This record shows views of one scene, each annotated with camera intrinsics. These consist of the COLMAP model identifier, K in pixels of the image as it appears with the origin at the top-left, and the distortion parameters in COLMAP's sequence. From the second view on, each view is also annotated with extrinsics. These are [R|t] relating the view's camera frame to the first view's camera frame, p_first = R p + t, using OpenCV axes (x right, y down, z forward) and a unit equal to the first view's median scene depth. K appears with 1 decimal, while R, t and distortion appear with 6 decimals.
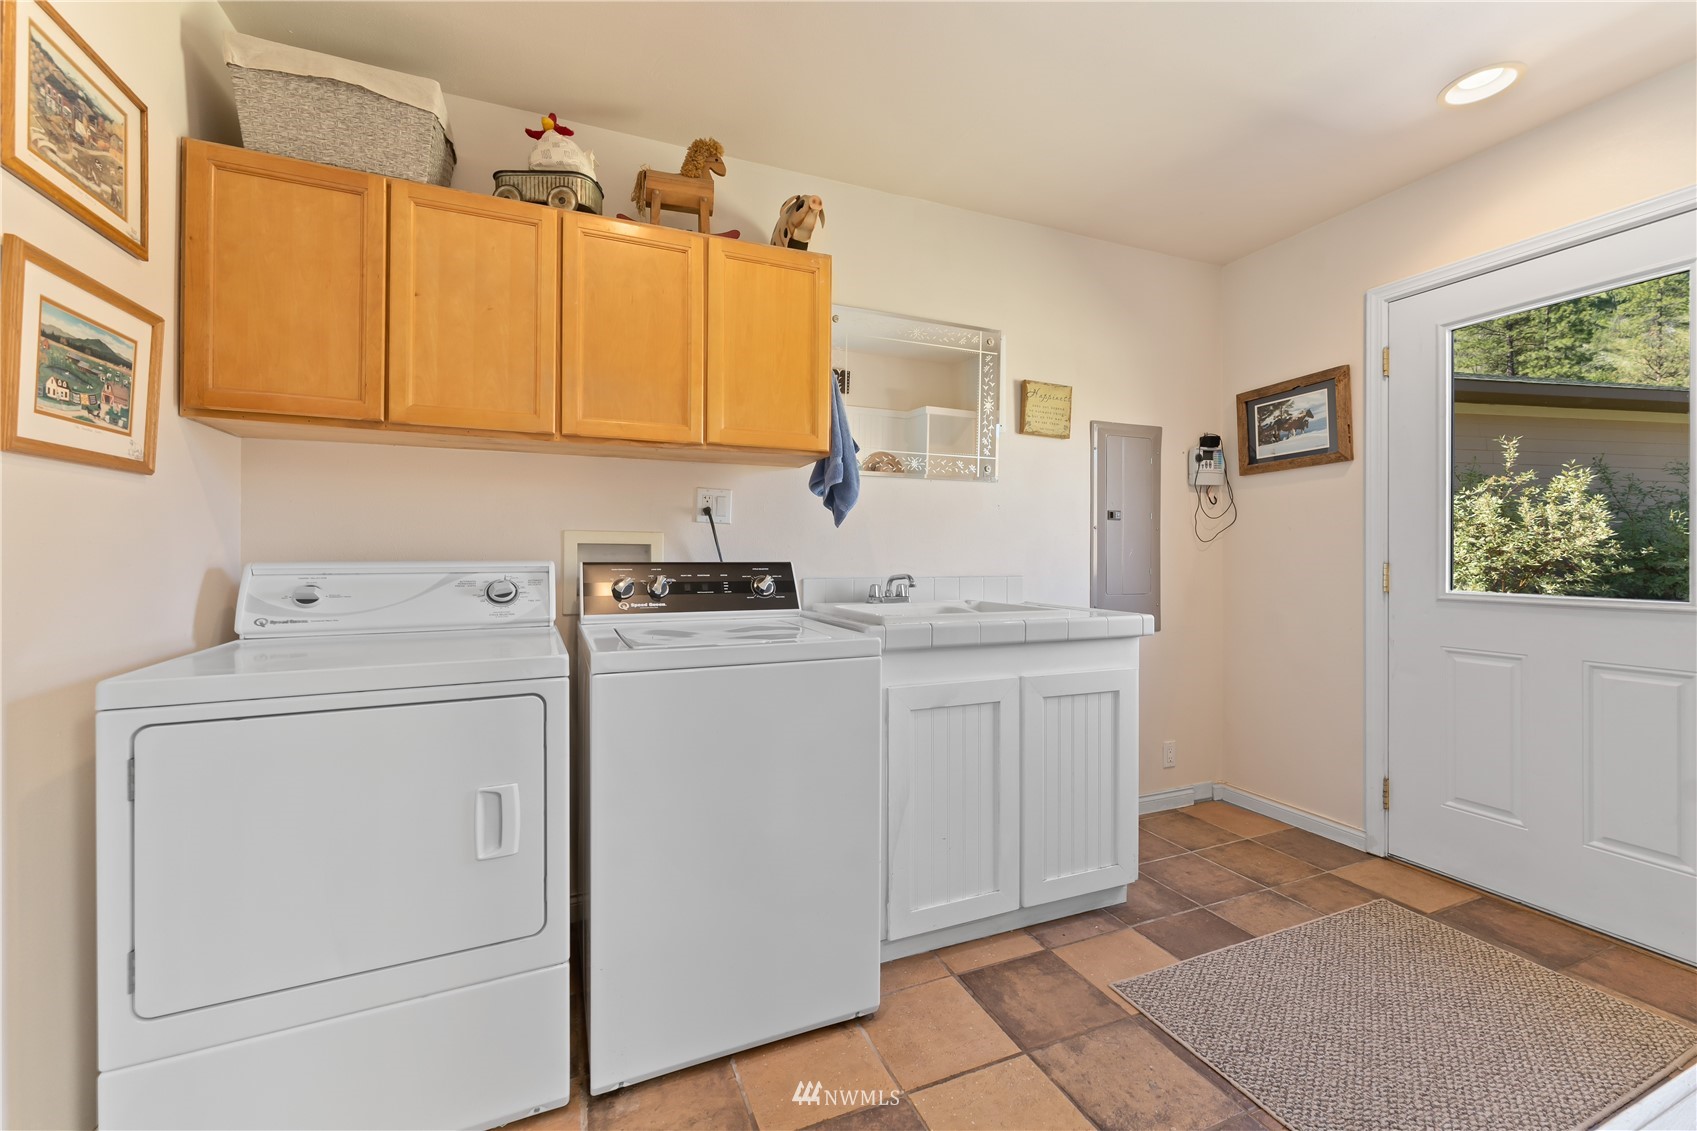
lens RADIAL K [[695.4, 0, 856.6], [0, 695.4, 562.9], [0, 0, 1]] dist [0.002790, -0.000030]
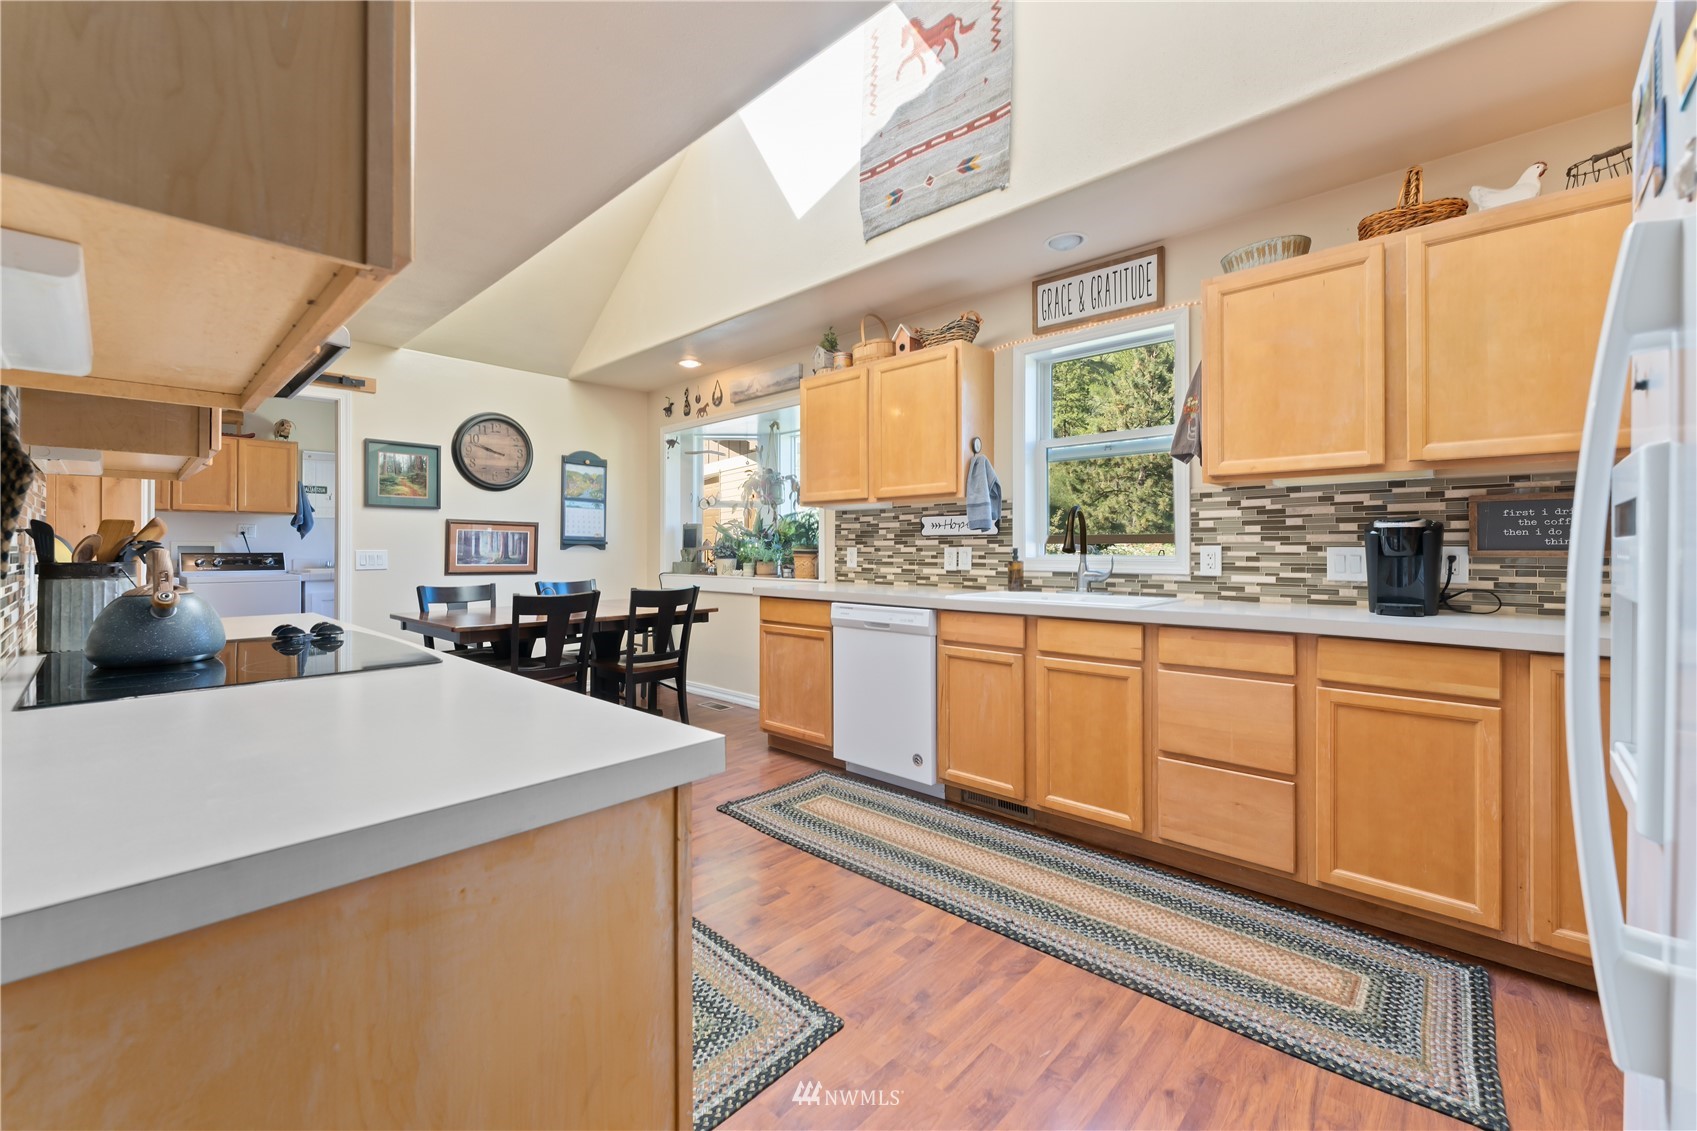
lens RADIAL K [[695.4, 0, 843.0], [0, 695.4, 549.5], [0, 0, 1]] dist [0.002790, -0.000030]
pose [[0.916037, -0.002770, 0.401085, 0.879164], [0.007164, 0.999930, -0.009456, 0.030096], [-0.401030, 0.011536, 0.915992, -2.519362]]
